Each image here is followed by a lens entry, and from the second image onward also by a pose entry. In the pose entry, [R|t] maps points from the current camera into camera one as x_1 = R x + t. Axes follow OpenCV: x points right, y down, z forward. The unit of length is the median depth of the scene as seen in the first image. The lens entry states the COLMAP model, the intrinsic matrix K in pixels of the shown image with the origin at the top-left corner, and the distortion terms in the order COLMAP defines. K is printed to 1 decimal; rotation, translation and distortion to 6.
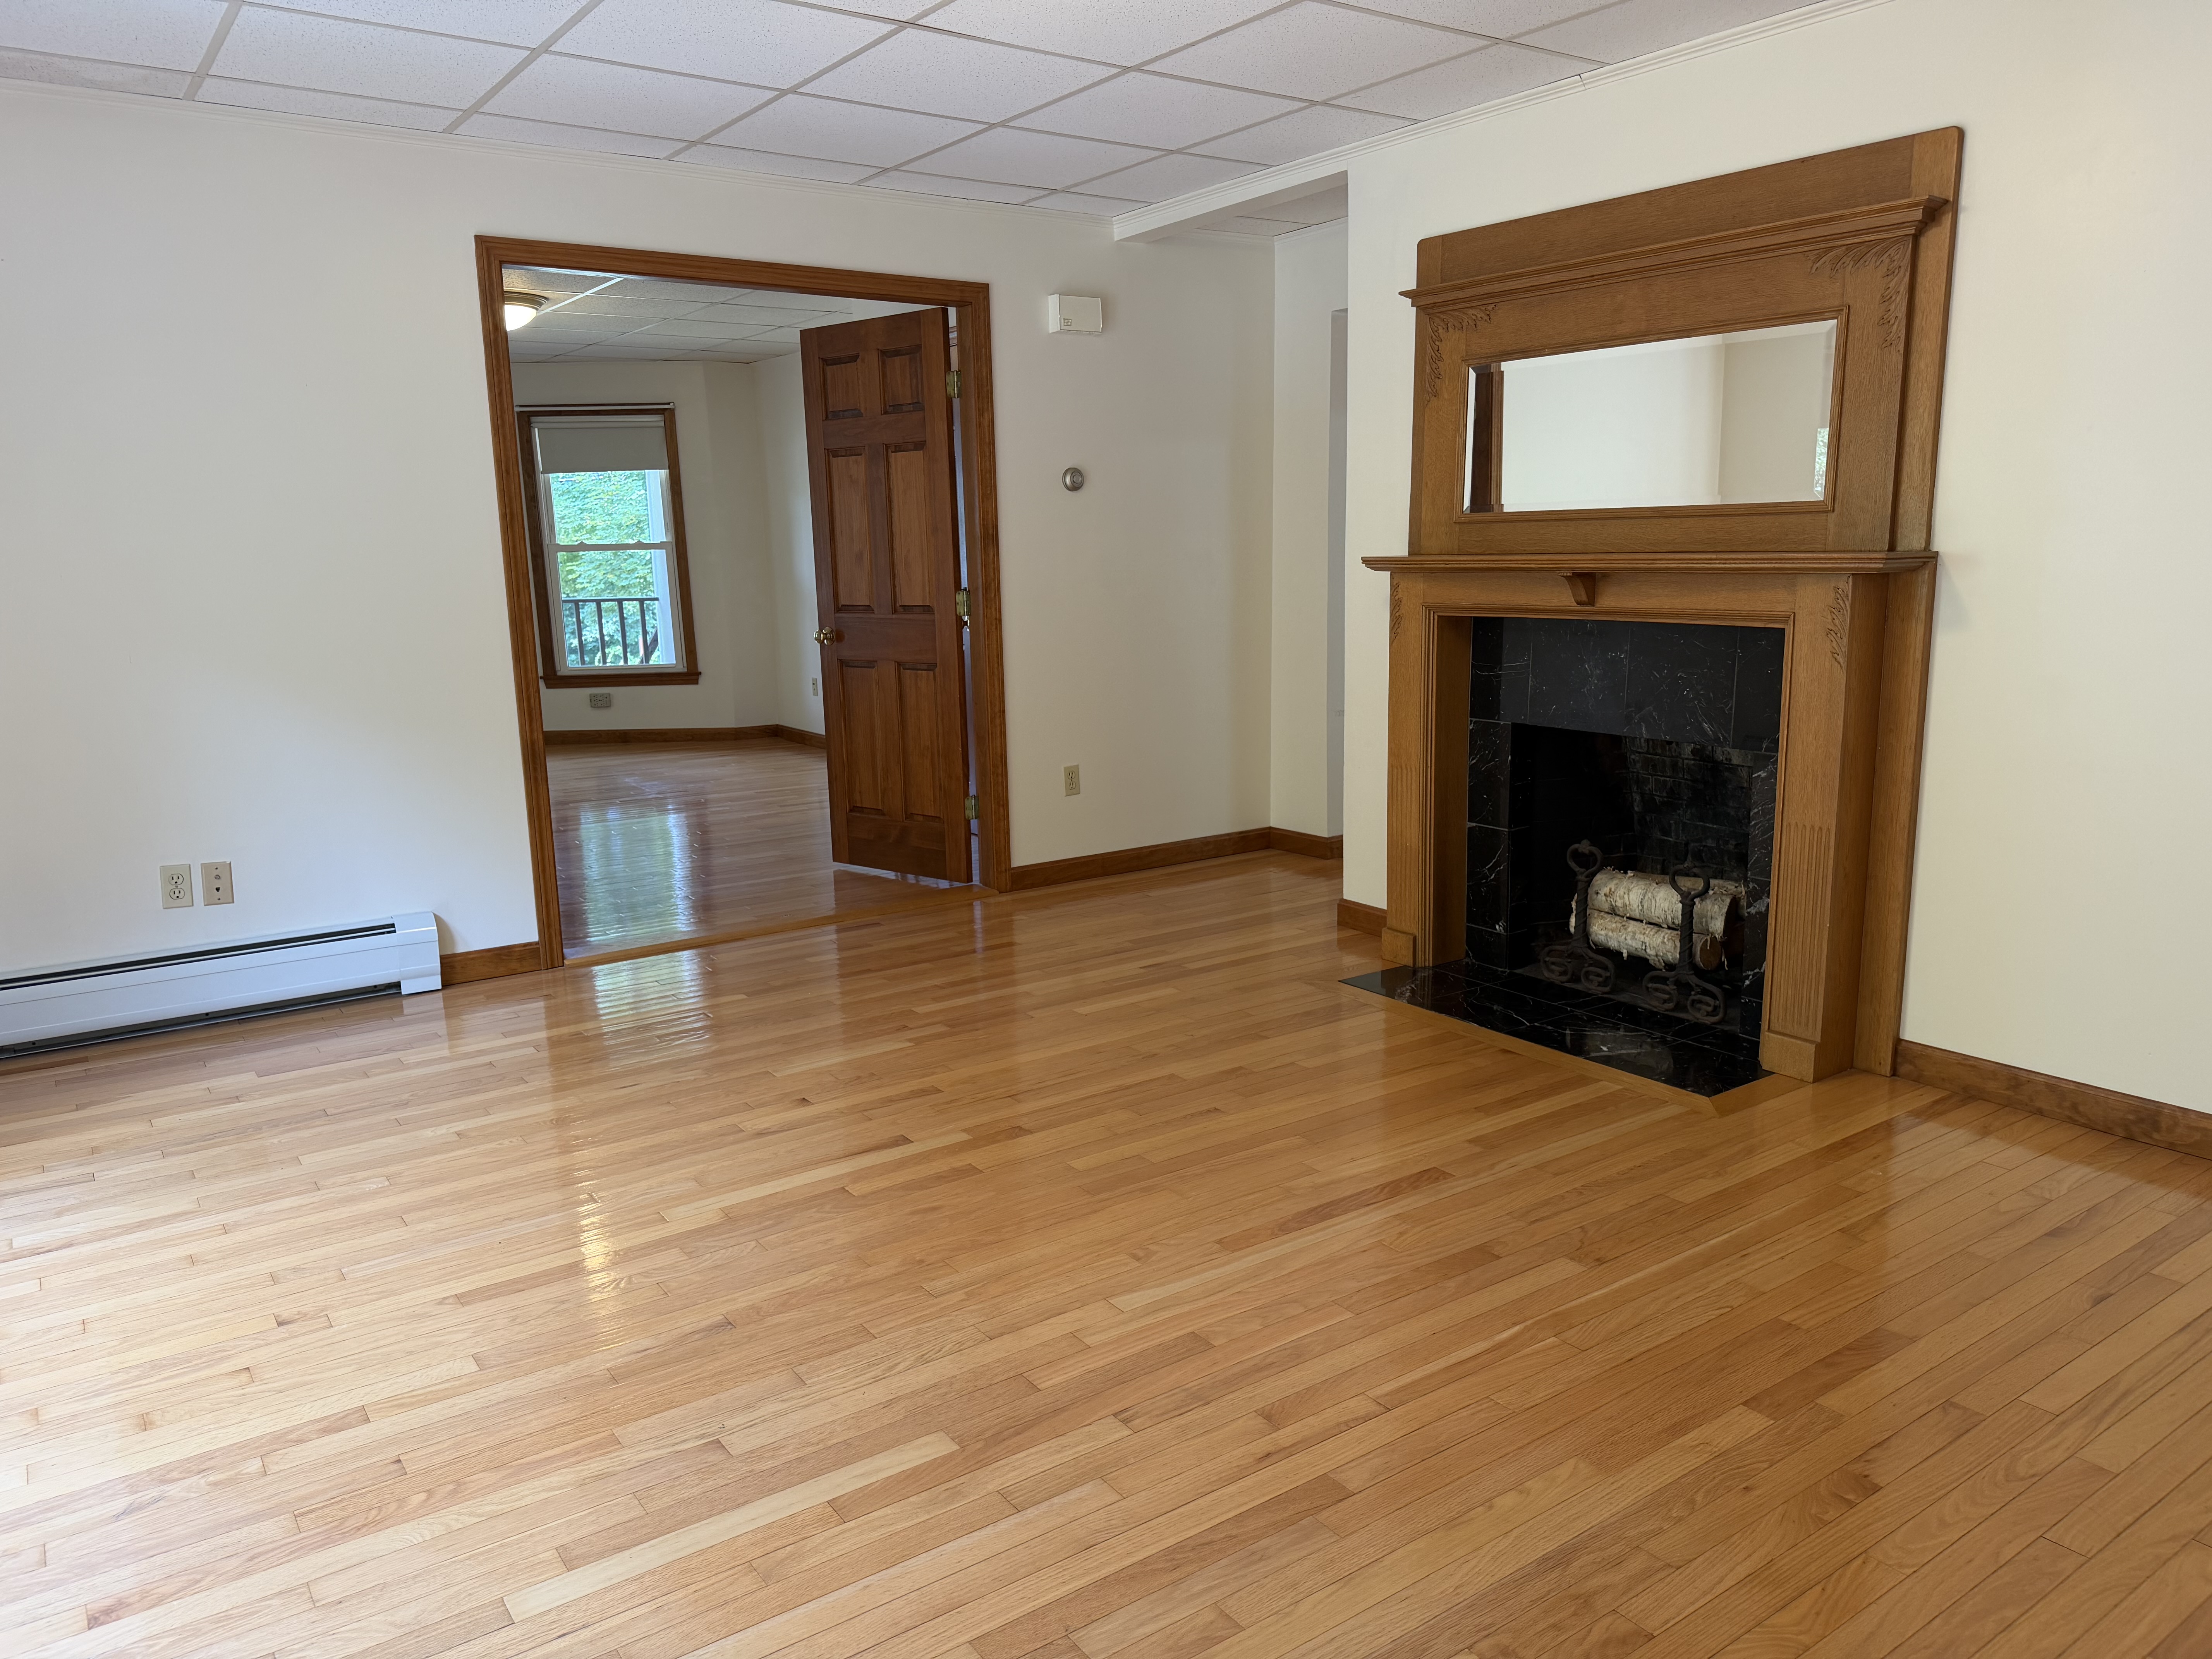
lens RADIAL K [[1539.5, 0, 1126.5], [0, 1539.5, 838.2], [0, 0, 1]] dist [0.064867, -0.095022]
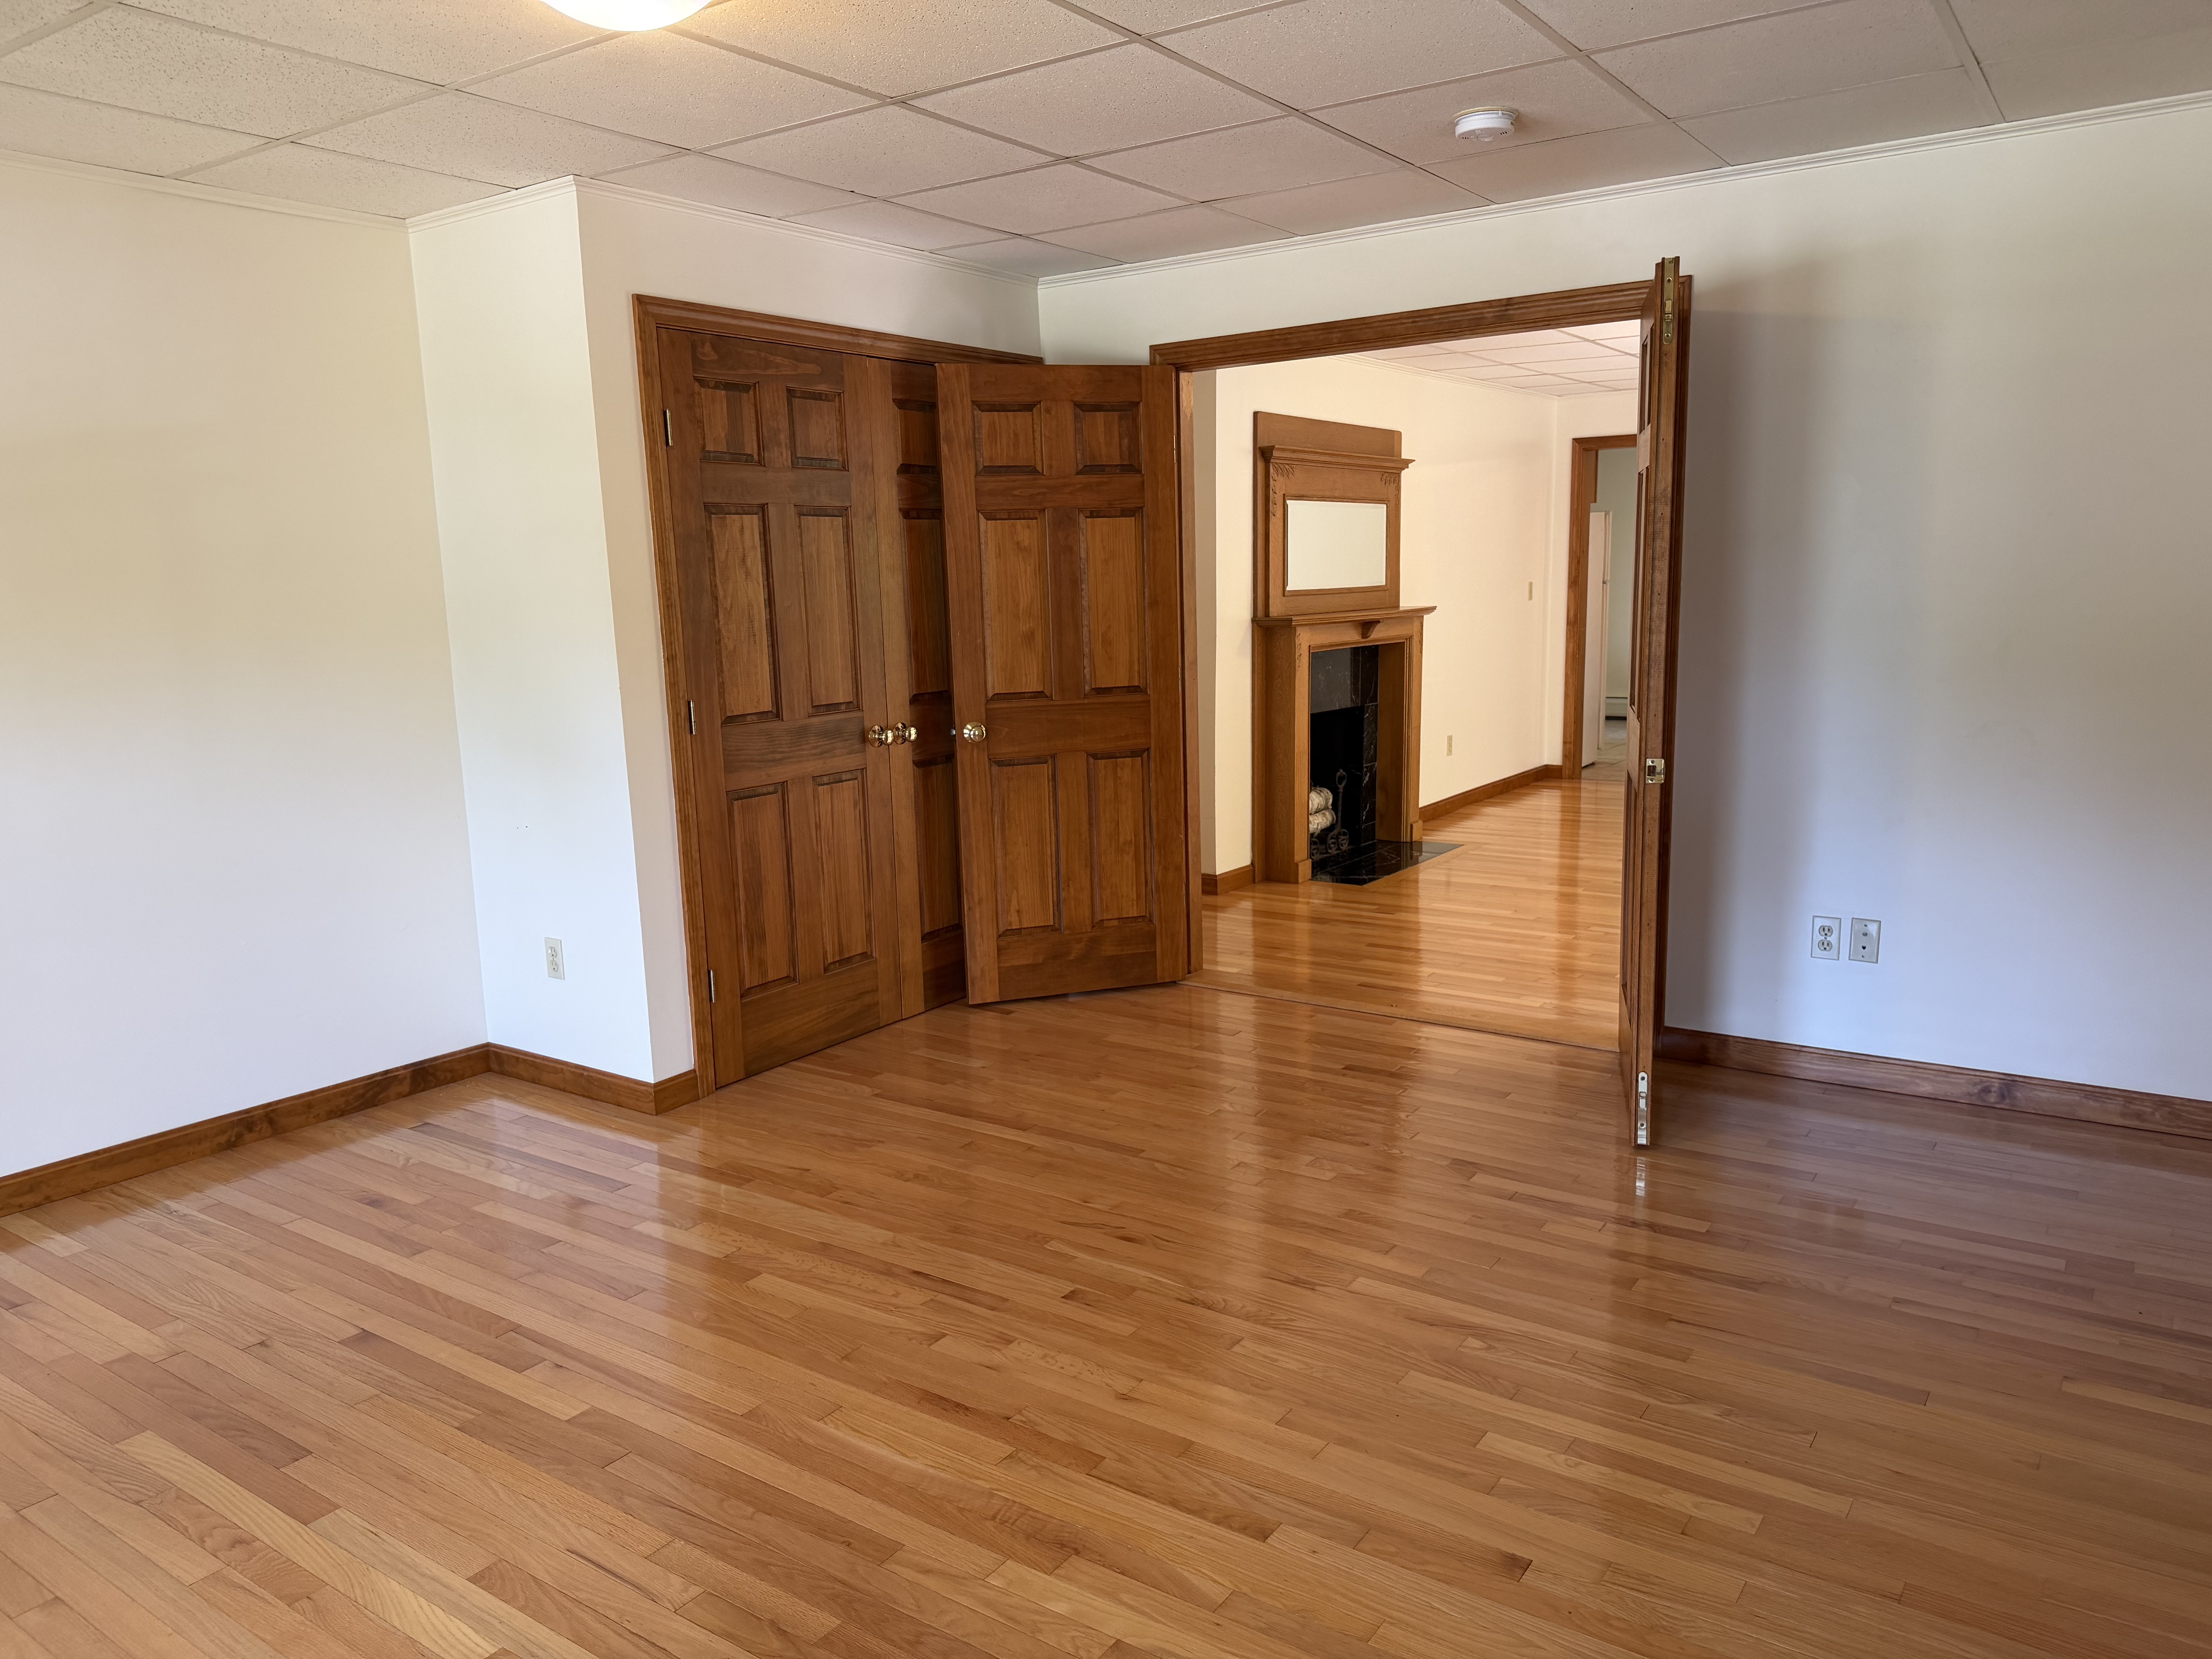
lens RADIAL K [[1539.5, 0, 1066.7], [0, 1539.5, 830.4], [0, 0, 1]] dist [0.064867, -0.095022]
pose [[-0.300771, -0.136208, 0.943920, -1.461676], [0.210955, 0.955730, 0.205131, -0.406292], [-0.930072, 0.260822, -0.258721, 1.970916]]
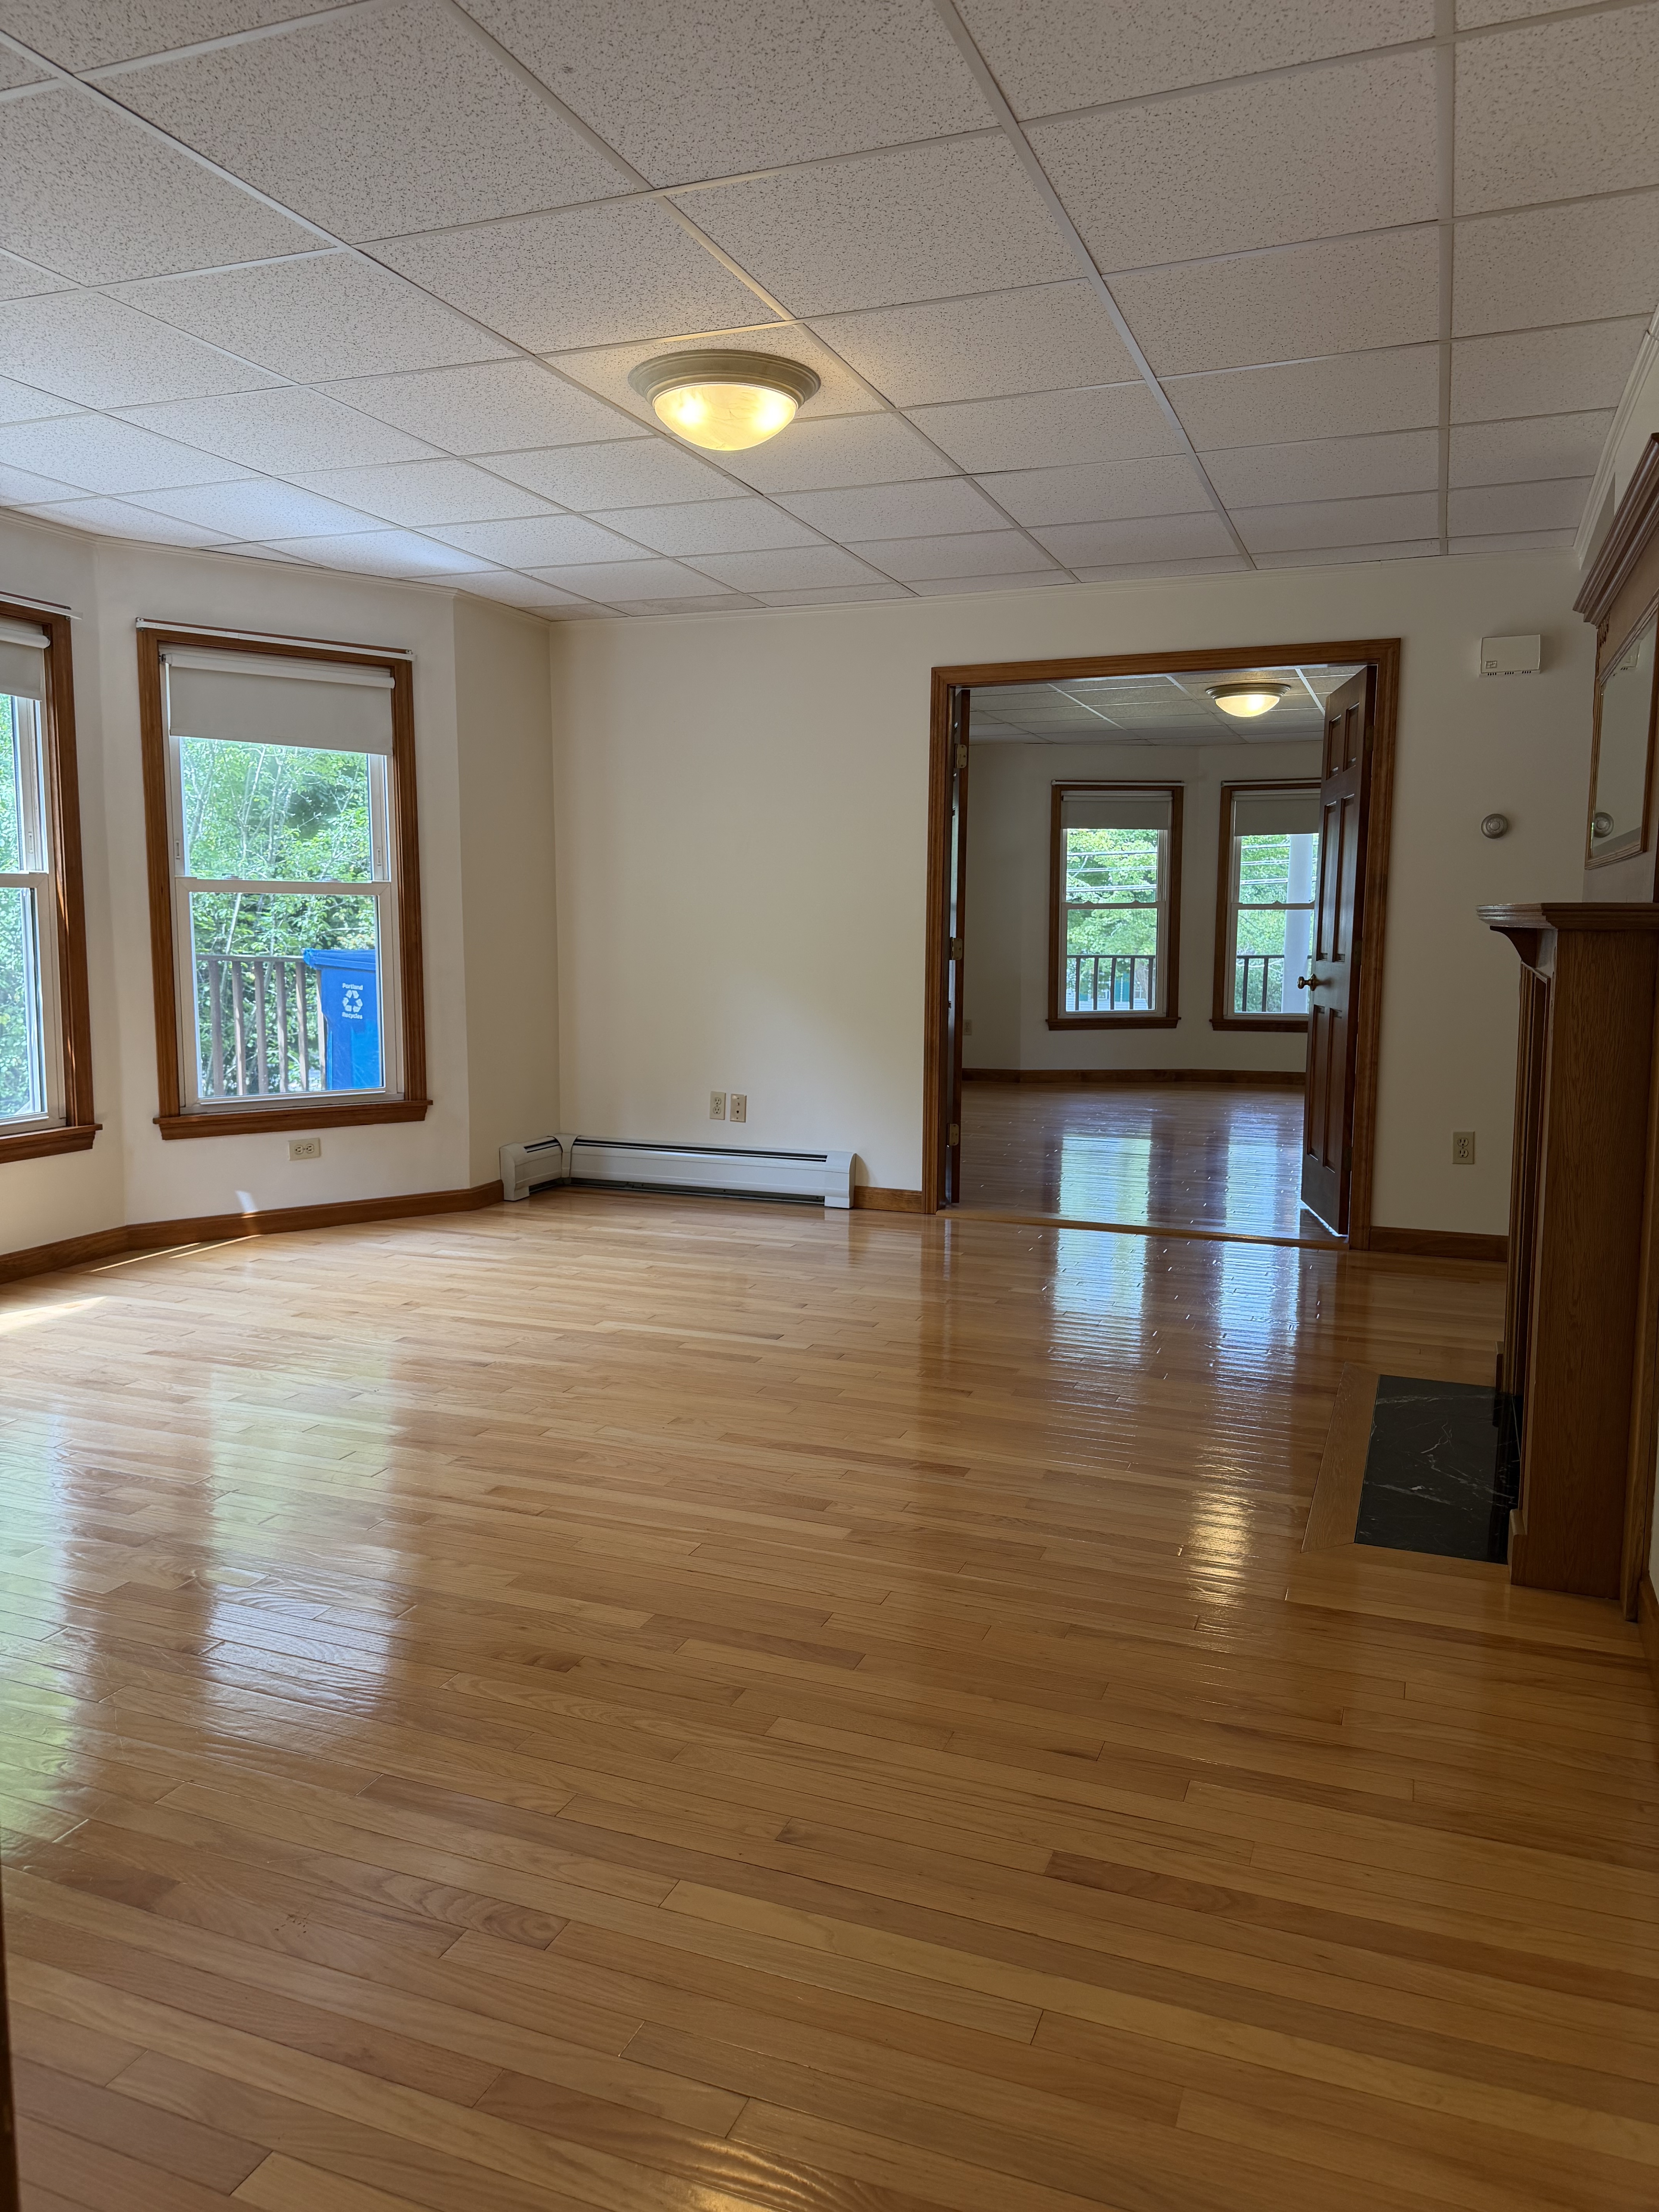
lens RADIAL K [[1539.5, 0, 843.9], [0, 1539.5, 1128.0], [0, 0, 1]] dist [0.064867, -0.095022]
pose [[0.547215, 0.131764, -0.826555, 0.823002], [-0.172852, 0.984033, 0.042433, -0.038278], [0.818949, 0.119651, 0.561254, 0.255248]]
